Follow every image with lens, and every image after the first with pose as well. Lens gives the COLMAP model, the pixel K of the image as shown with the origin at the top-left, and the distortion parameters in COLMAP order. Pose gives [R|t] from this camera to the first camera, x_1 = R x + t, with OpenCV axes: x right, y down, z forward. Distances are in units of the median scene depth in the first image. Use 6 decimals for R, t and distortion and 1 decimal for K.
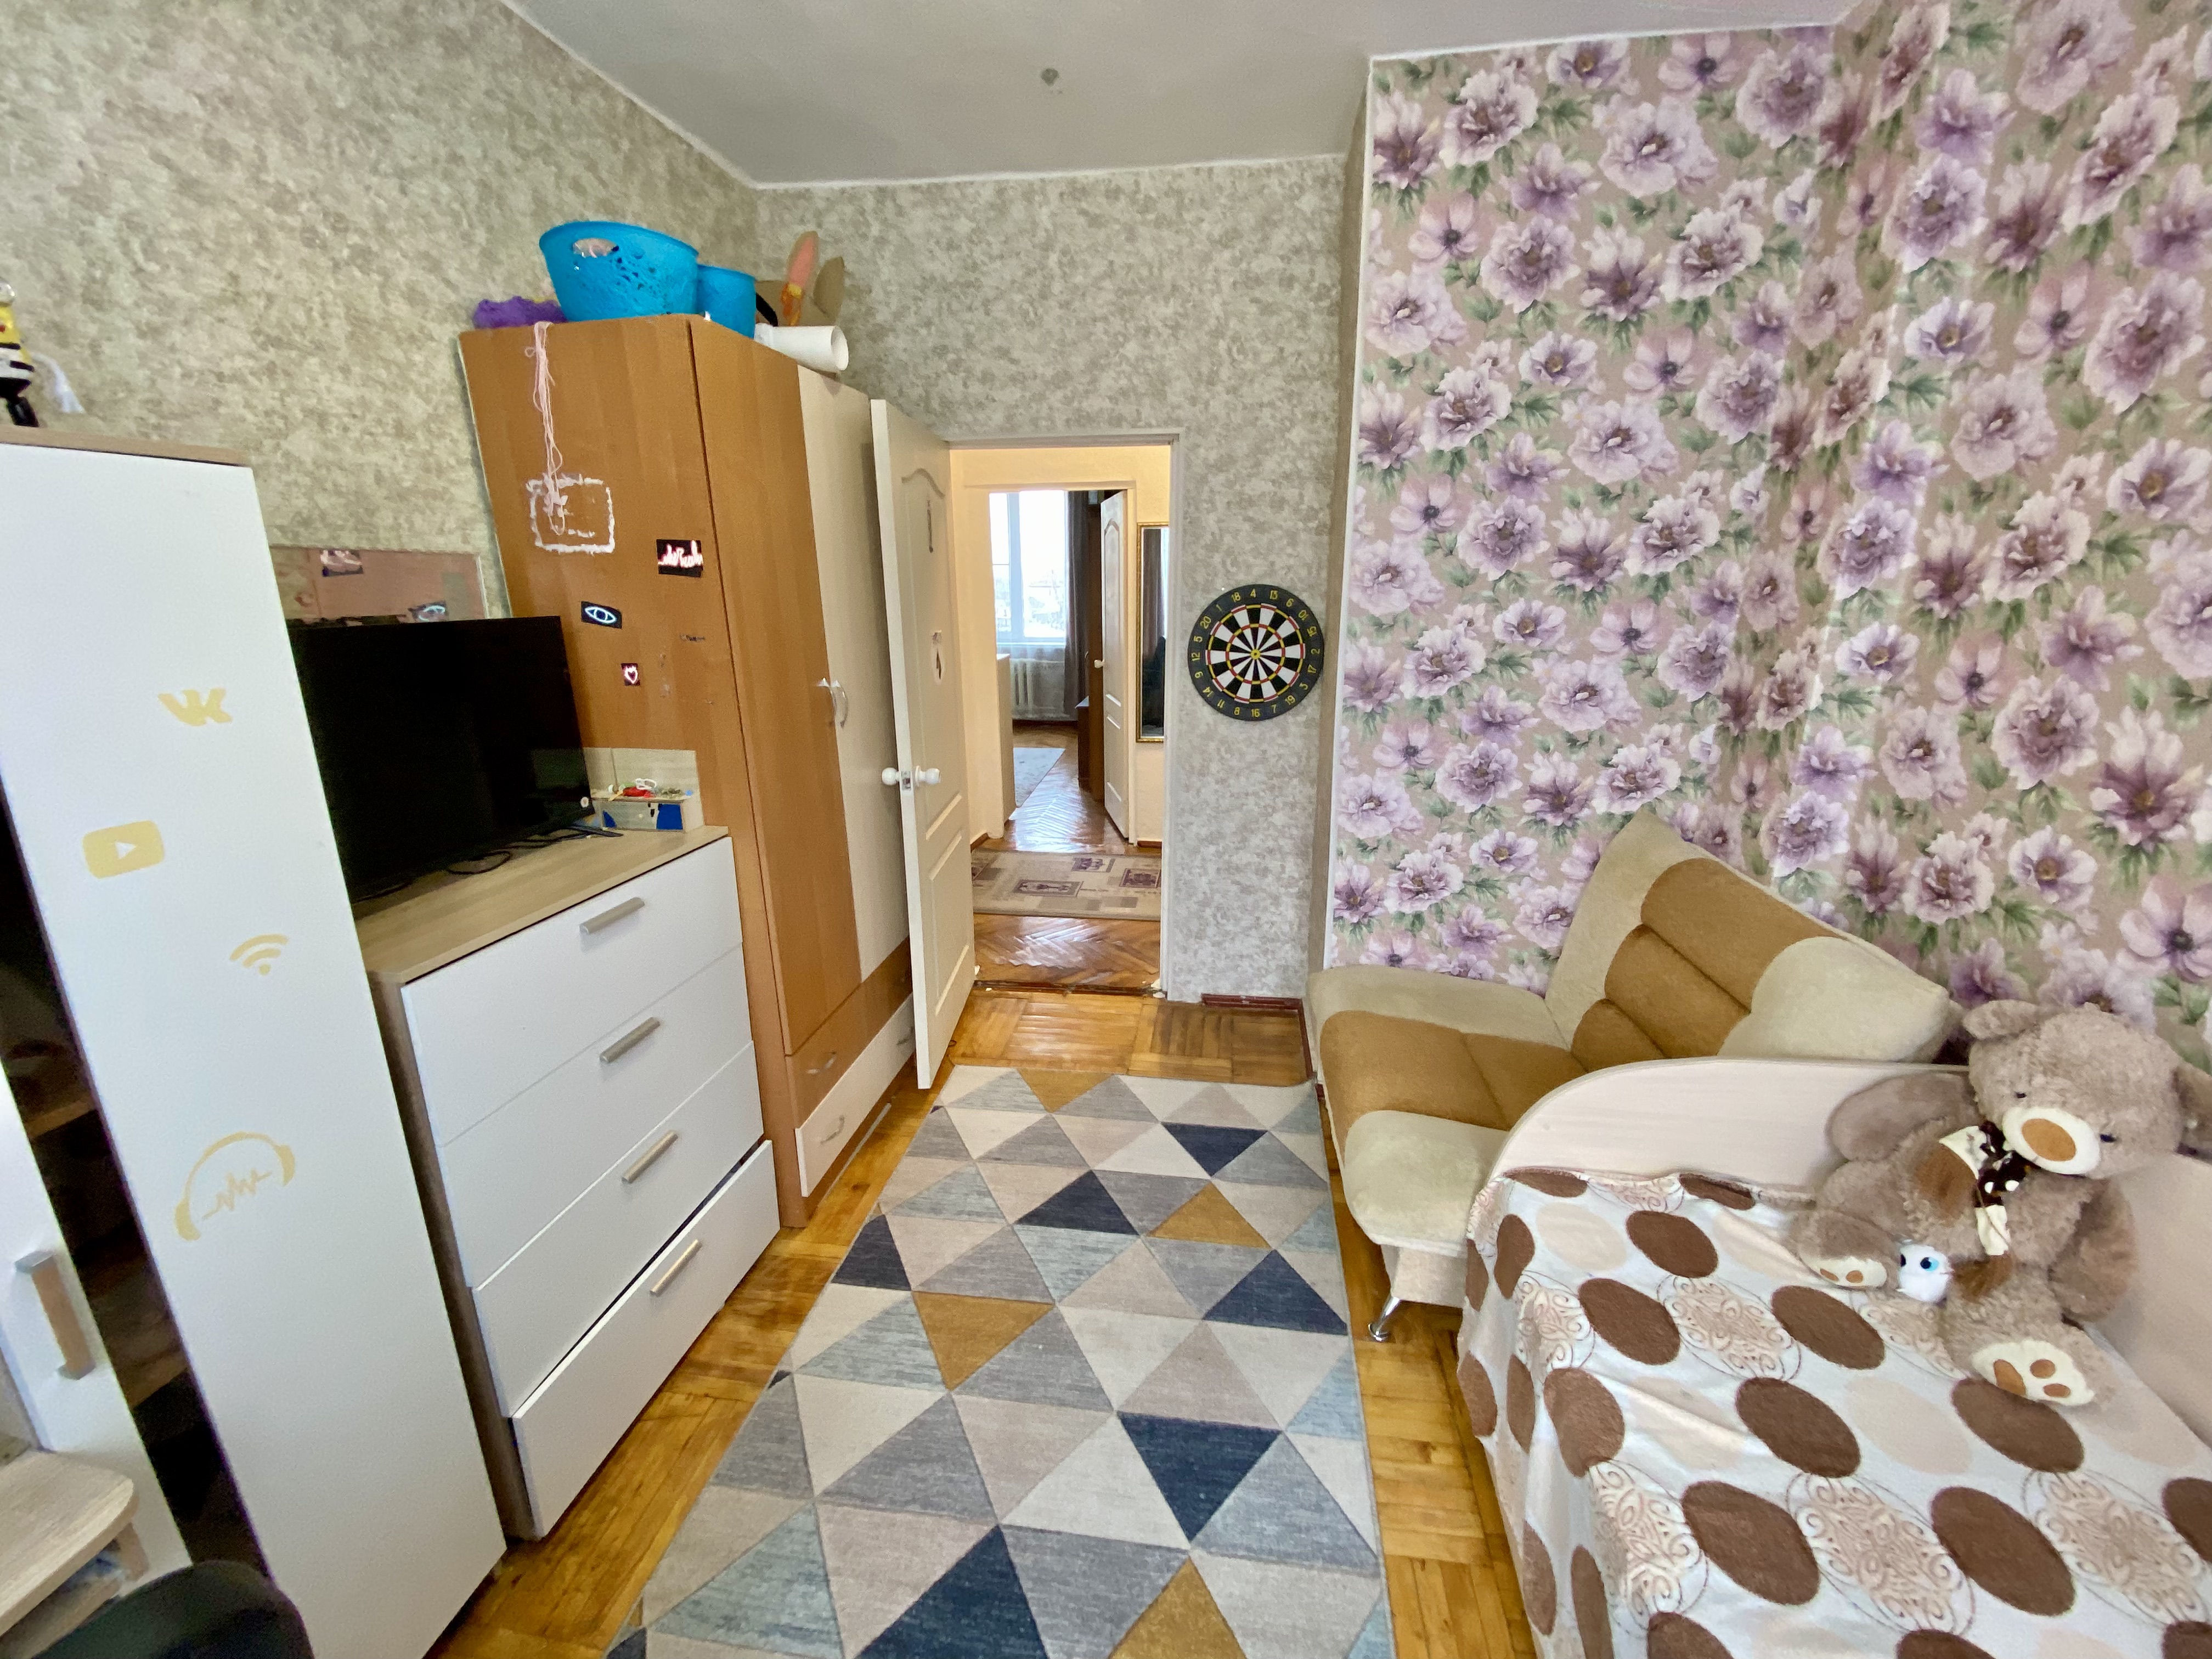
lens RADIAL K [[893.4, 0, 1093.3], [0, 893.4, 833.7], [0, 0, 1]] dist [0.020565, -0.019565]
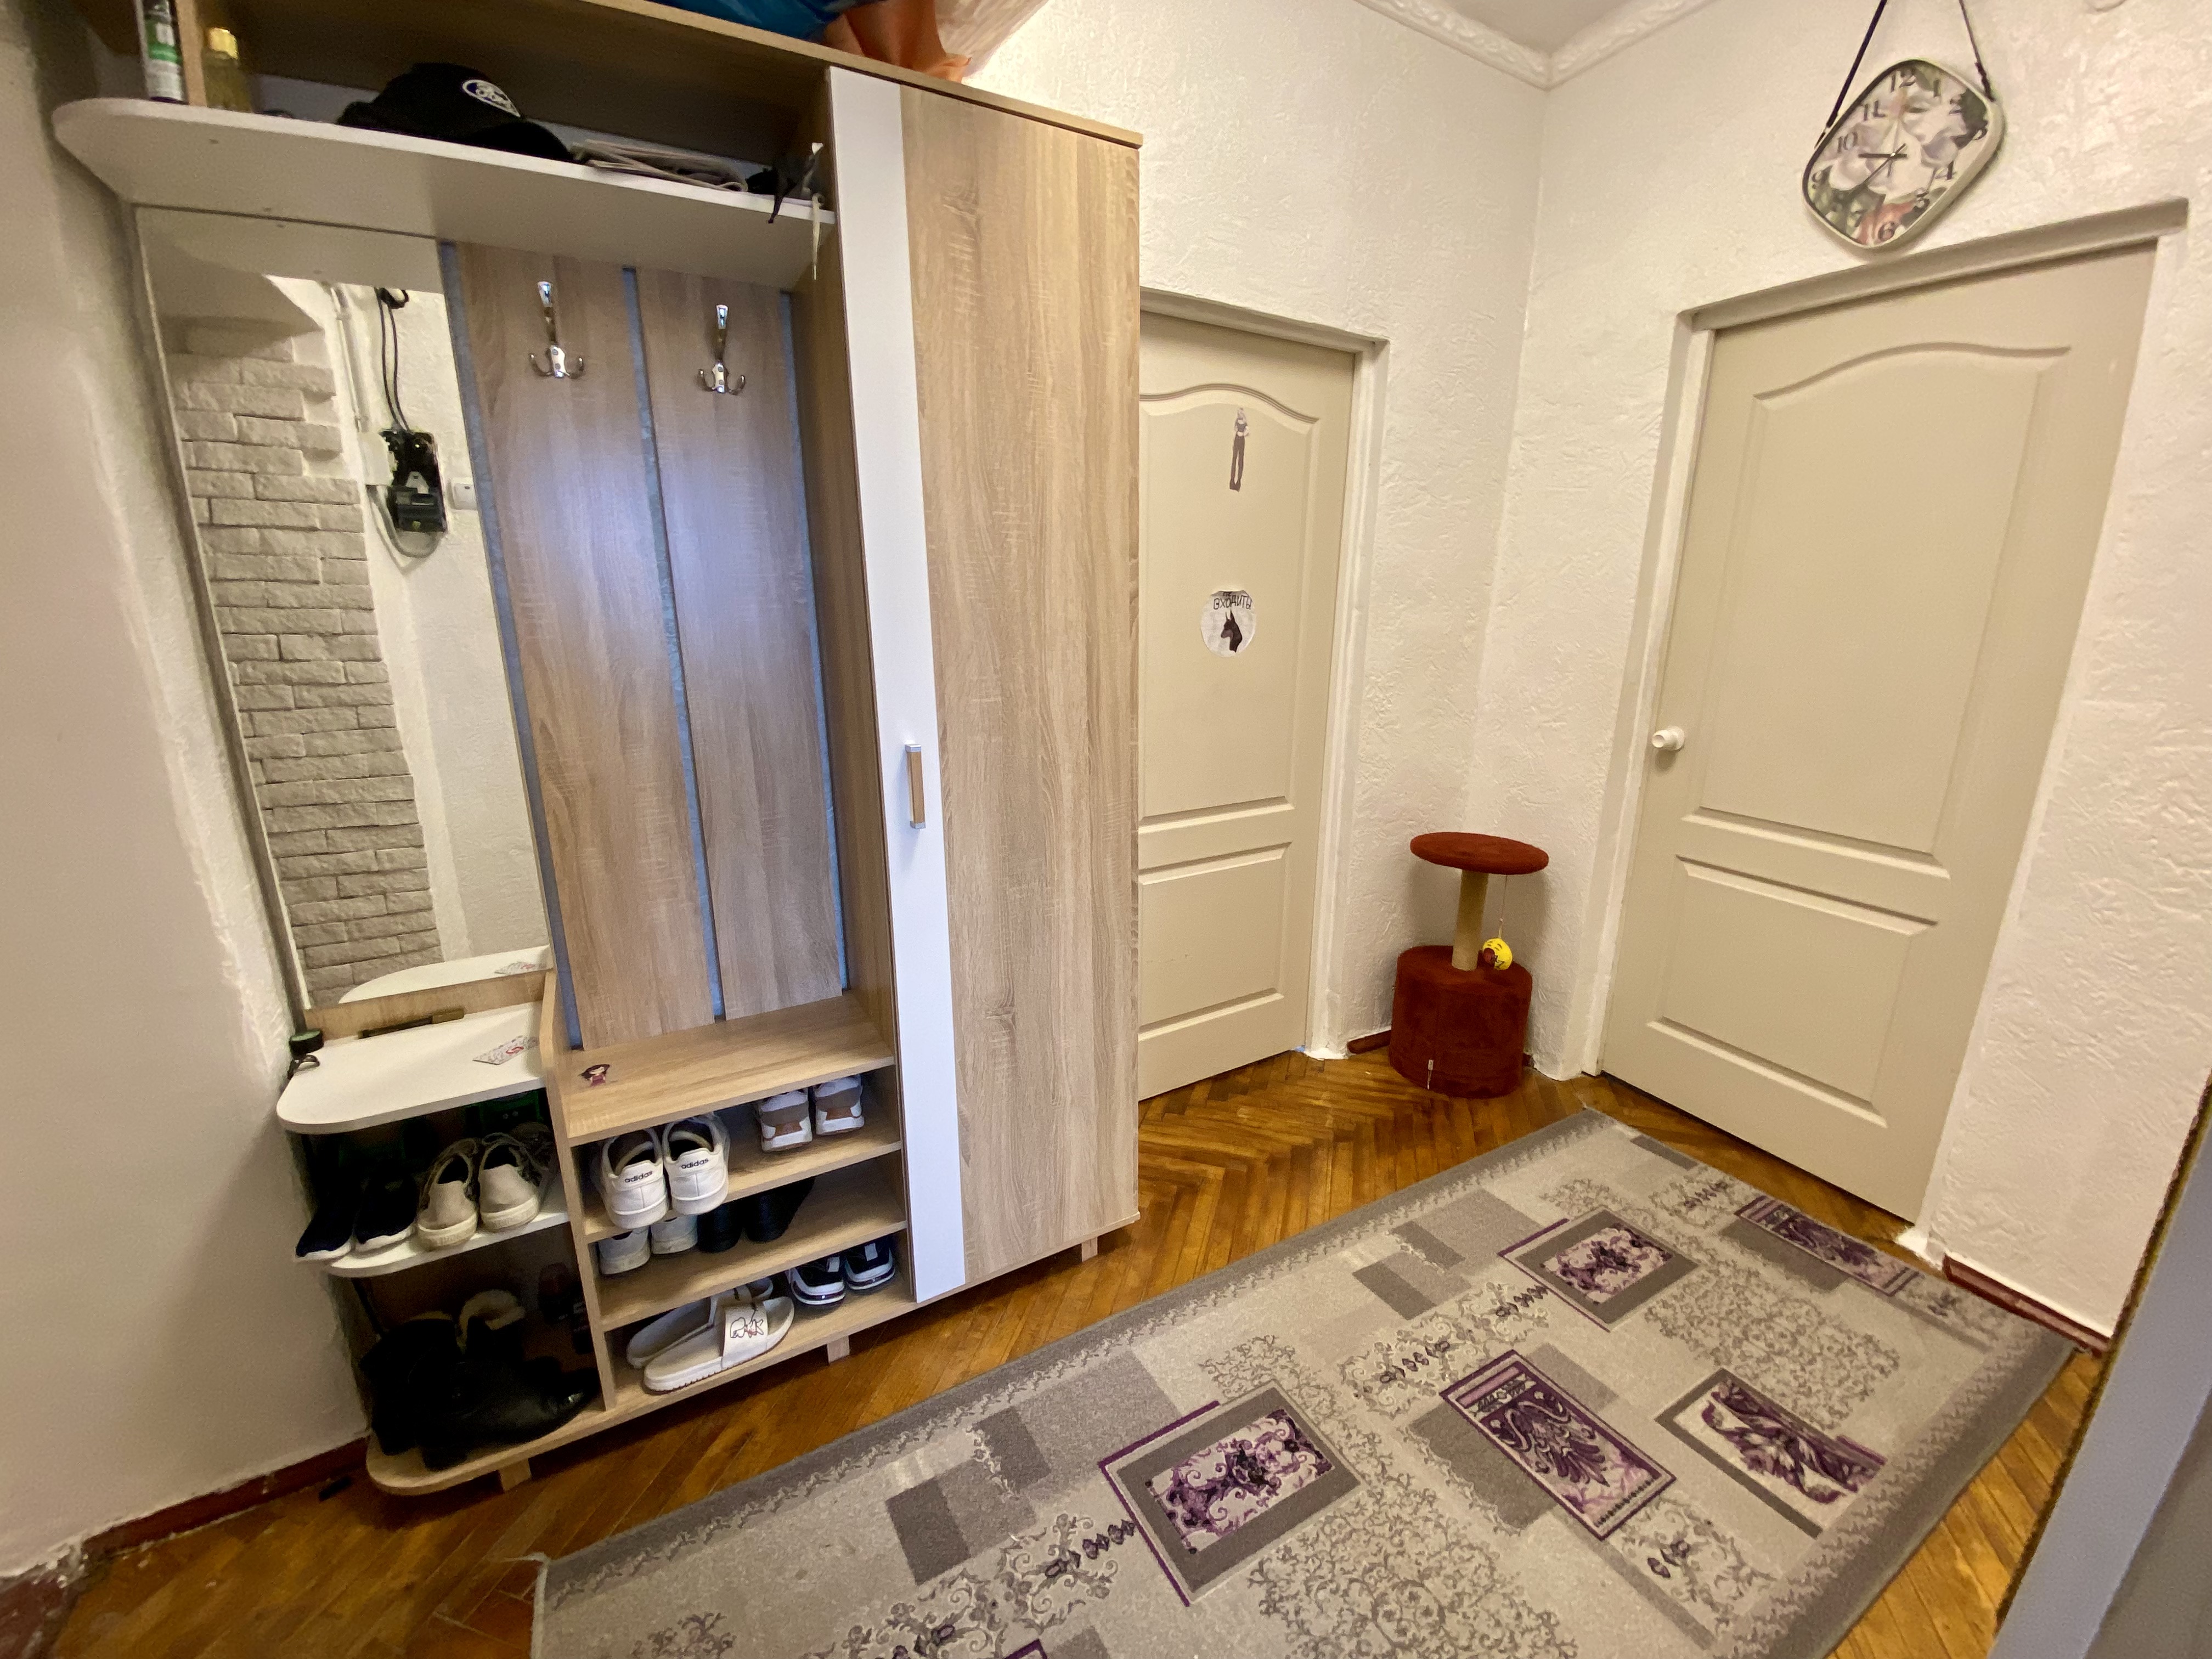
lens RADIAL K [[893.4, 0, 1112.0], [0, 893.4, 835.7], [0, 0, 1]] dist [0.020565, -0.019565]
pose [[-0.764207, 0.172278, -0.621537, 0.339724], [-0.176371, 0.871116, 0.458312, -0.257604], [0.620388, 0.459866, -0.635328, 1.025640]]
